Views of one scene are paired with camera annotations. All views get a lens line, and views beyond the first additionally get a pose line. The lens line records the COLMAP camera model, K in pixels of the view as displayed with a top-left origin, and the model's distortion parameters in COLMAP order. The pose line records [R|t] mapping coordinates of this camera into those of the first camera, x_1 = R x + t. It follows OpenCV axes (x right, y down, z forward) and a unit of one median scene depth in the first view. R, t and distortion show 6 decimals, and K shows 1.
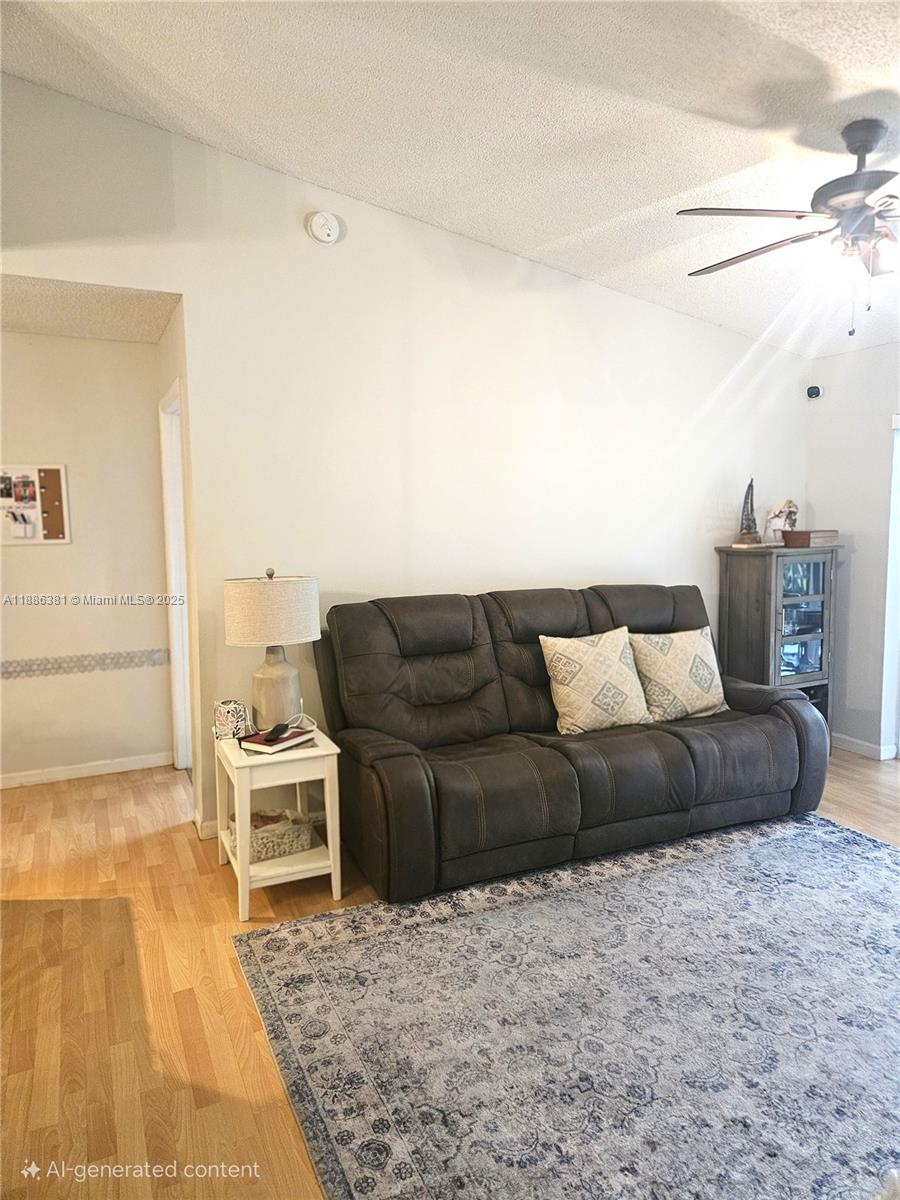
lens RADIAL K [[803.0, 0, 446.8], [0, 803.0, 603.2], [0, 0, 1]] dist [0.039572, -0.036719]
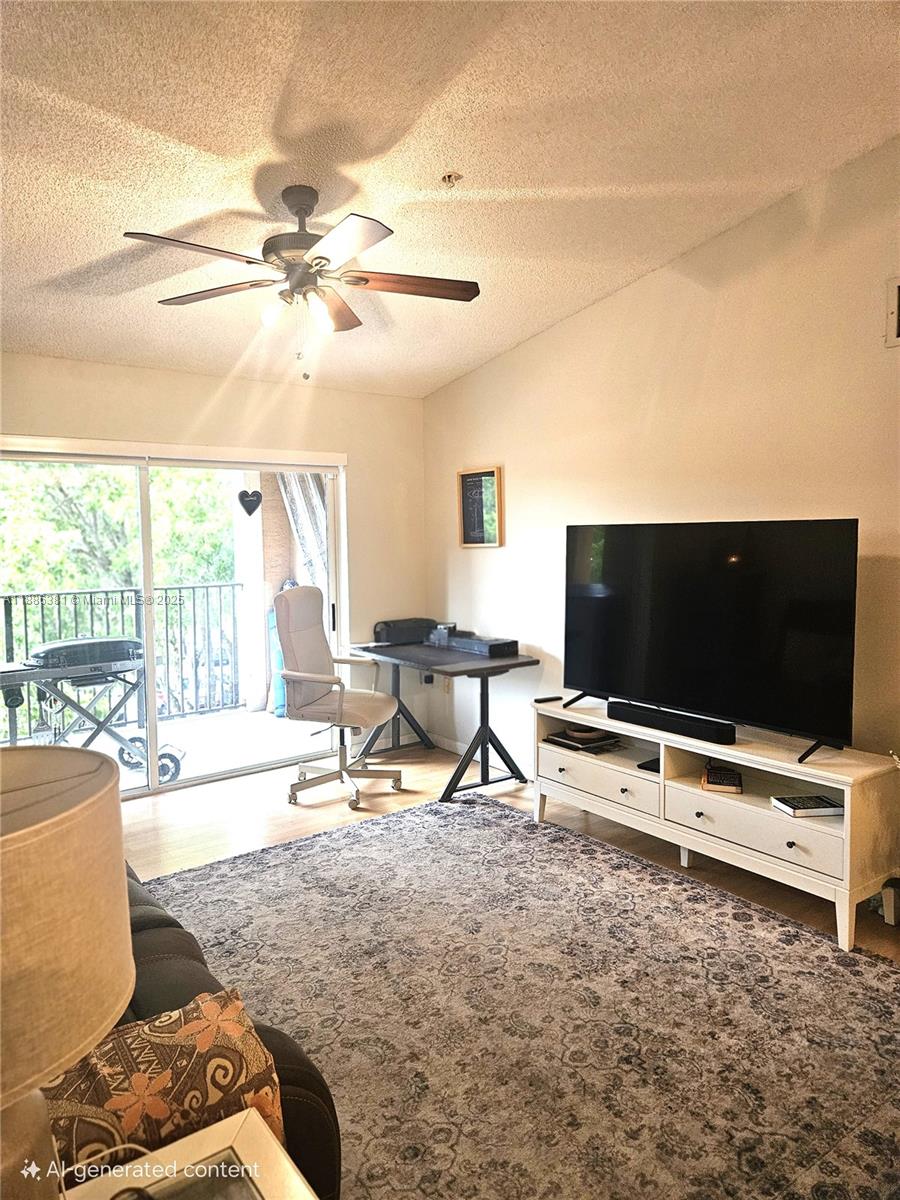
lens RADIAL K [[803.0, 0, 443.6], [0, 803.0, 589.0], [0, 0, 1]] dist [0.039572, -0.036719]
pose [[-0.202888, -0.067124, 0.976899, -0.722686], [0.137669, 0.985783, 0.096326, -0.148446], [-0.969476, 0.154032, -0.190762, 1.242890]]
